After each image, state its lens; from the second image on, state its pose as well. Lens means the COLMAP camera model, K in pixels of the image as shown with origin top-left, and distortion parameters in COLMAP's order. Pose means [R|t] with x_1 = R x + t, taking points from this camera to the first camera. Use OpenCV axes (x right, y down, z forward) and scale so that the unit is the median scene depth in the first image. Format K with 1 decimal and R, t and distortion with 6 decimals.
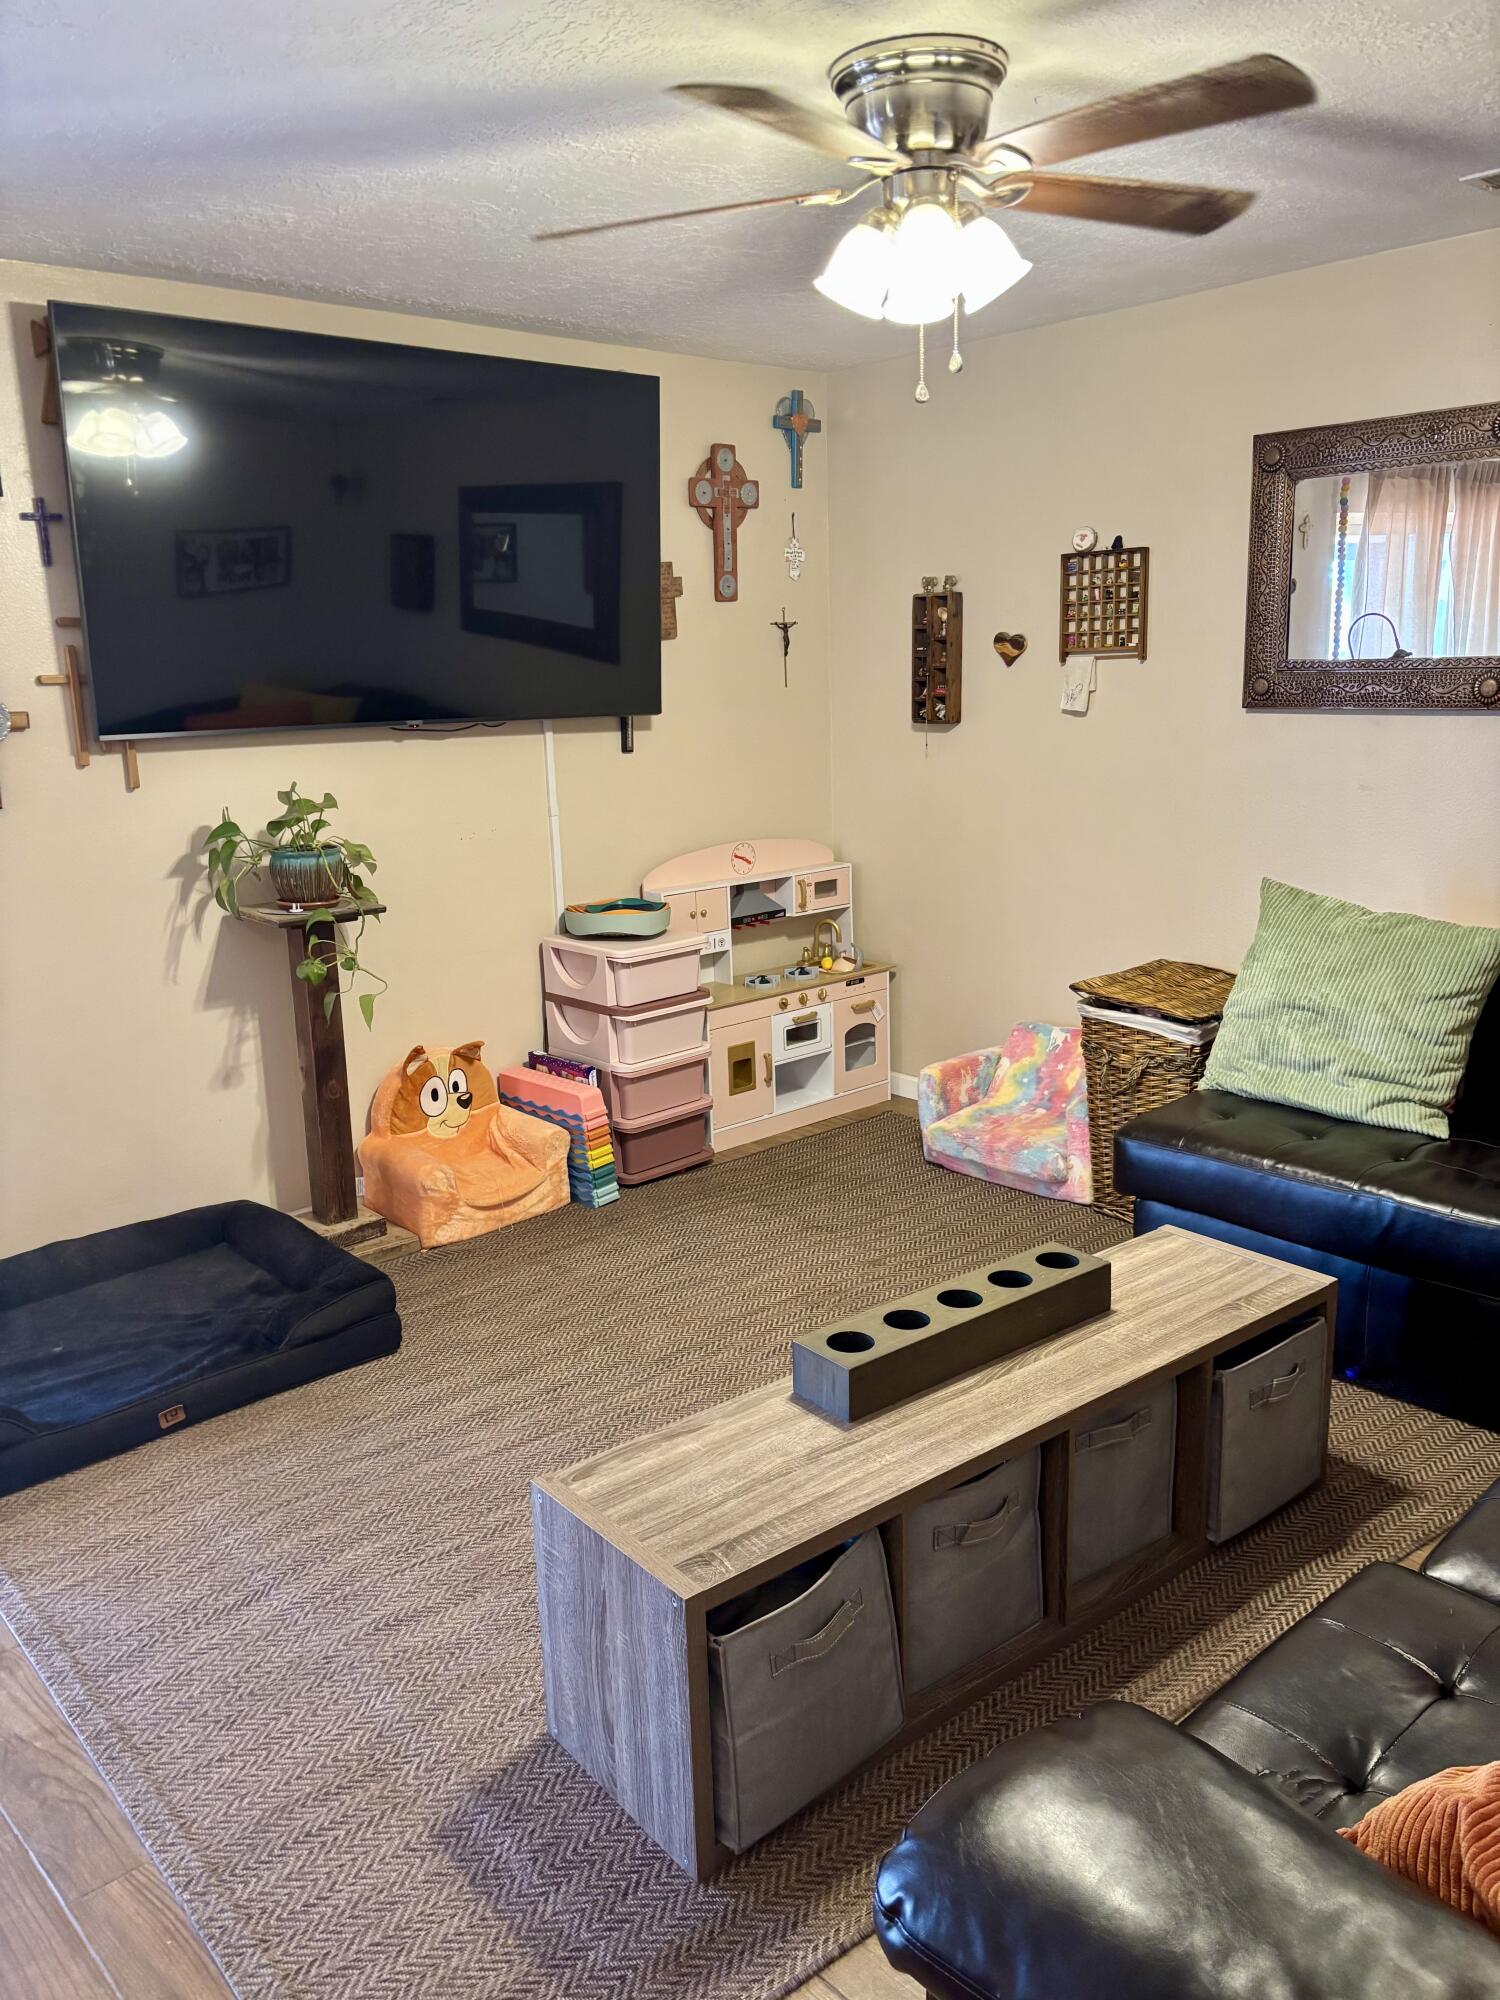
lens RADIAL K [[1489.0, 0, 750.0], [0, 1489.0, 1000.0], [0, 0, 1]] dist [-0.001707, -0.004348]
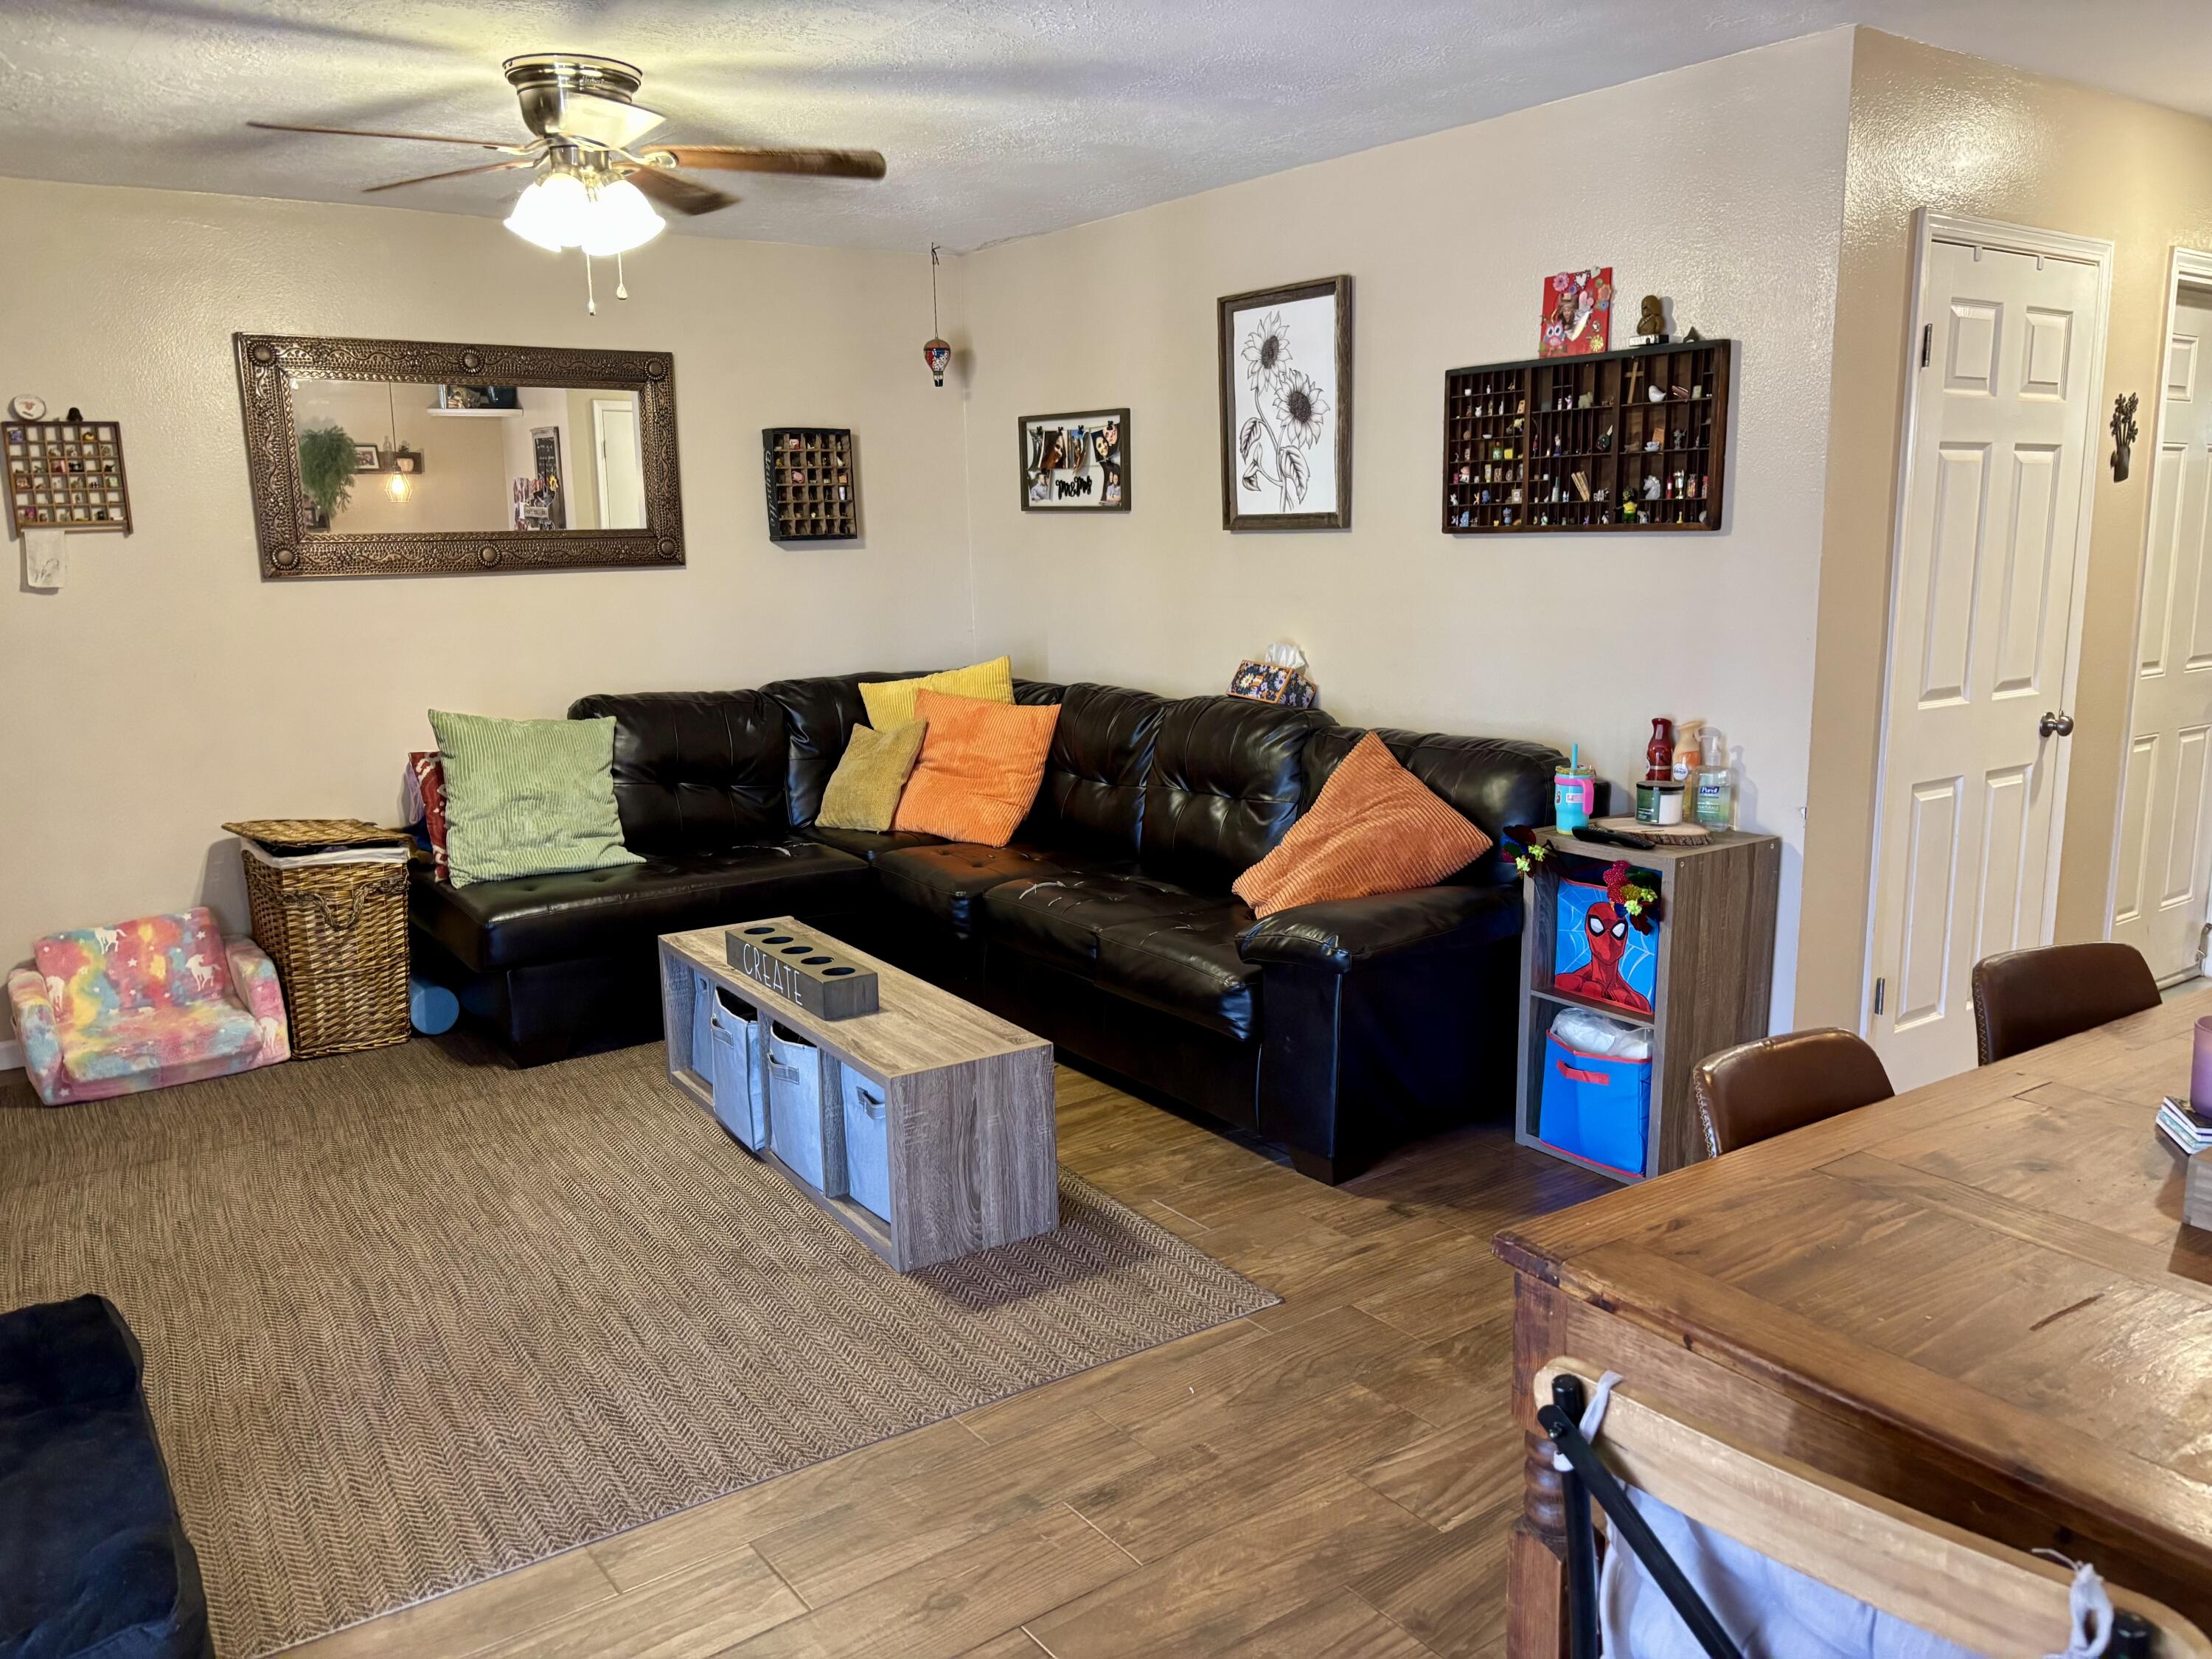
lens RADIAL K [[1646.9, 0, 1106.0], [0, 1646.9, 829.5], [0, 0, 1]] dist [-0.001707, -0.004348]
pose [[0.123880, -0.159675, 0.979366, -0.862099], [0.235742, 0.963447, 0.127261, -0.028118], [-0.963888, 0.215112, 0.156994, 0.274455]]
